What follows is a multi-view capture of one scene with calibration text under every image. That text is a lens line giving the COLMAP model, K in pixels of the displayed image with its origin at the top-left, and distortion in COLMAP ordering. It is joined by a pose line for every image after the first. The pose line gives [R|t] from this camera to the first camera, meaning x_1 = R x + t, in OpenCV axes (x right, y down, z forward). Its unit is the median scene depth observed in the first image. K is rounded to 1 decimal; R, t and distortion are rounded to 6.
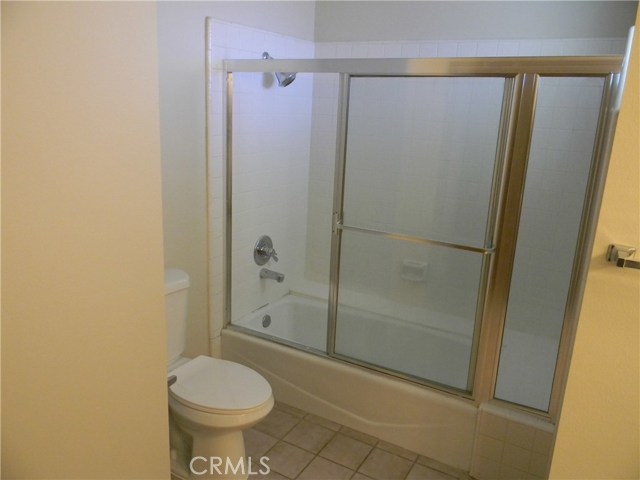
lens RADIAL K [[515.8, 0, 317.8], [0, 515.8, 238.6], [0, 0, 1]] dist [-0.002511, -0.010614]
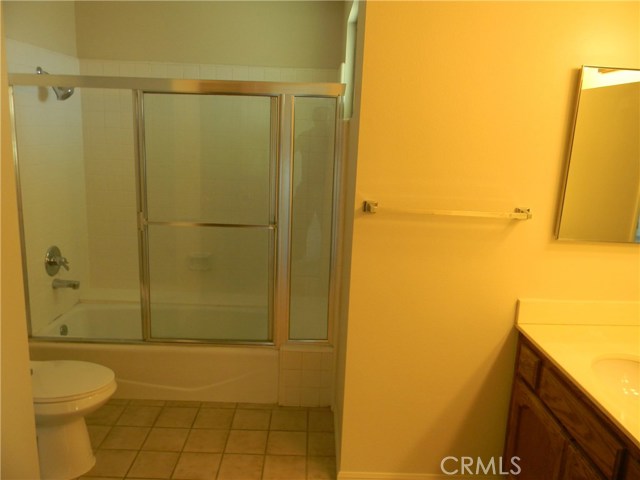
lens RADIAL K [[515.8, 0, 317.8], [0, 515.8, 238.6], [0, 0, 1]] dist [-0.002511, -0.010614]
pose [[0.861270, -0.112538, 0.495530, -0.170563], [0.129011, 0.991643, 0.000977, 0.050312], [-0.491498, 0.063087, 0.868590, -0.147492]]
